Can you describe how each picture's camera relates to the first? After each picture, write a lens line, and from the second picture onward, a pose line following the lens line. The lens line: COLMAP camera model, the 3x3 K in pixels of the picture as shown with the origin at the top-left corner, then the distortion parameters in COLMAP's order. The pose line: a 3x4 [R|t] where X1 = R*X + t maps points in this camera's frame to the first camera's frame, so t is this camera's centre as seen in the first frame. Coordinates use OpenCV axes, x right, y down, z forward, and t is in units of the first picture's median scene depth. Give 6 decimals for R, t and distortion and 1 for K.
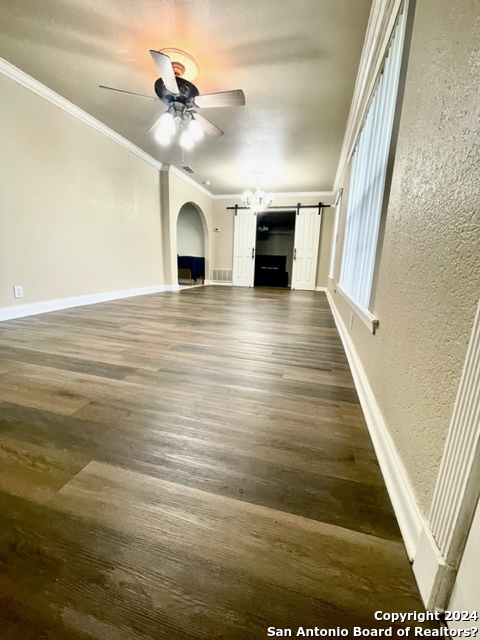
lens RADIAL K [[258.5, 0, 241.5], [0, 258.5, 318.2], [0, 0, 1]] dist [-0.000490, 0.000027]
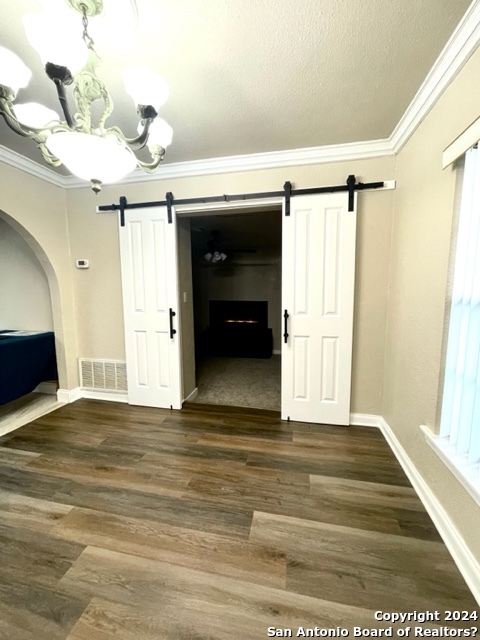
lens RADIAL K [[258.0, 0, 238.7], [0, 258.0, 312.6], [0, 0, 1]] dist [-0.002379, -0.000436]
pose [[0.998442, -0.041911, 0.036849, 0.126957], [0.045985, 0.991979, -0.117738, -0.219122], [-0.031619, 0.119249, 0.992361, 0.634966]]
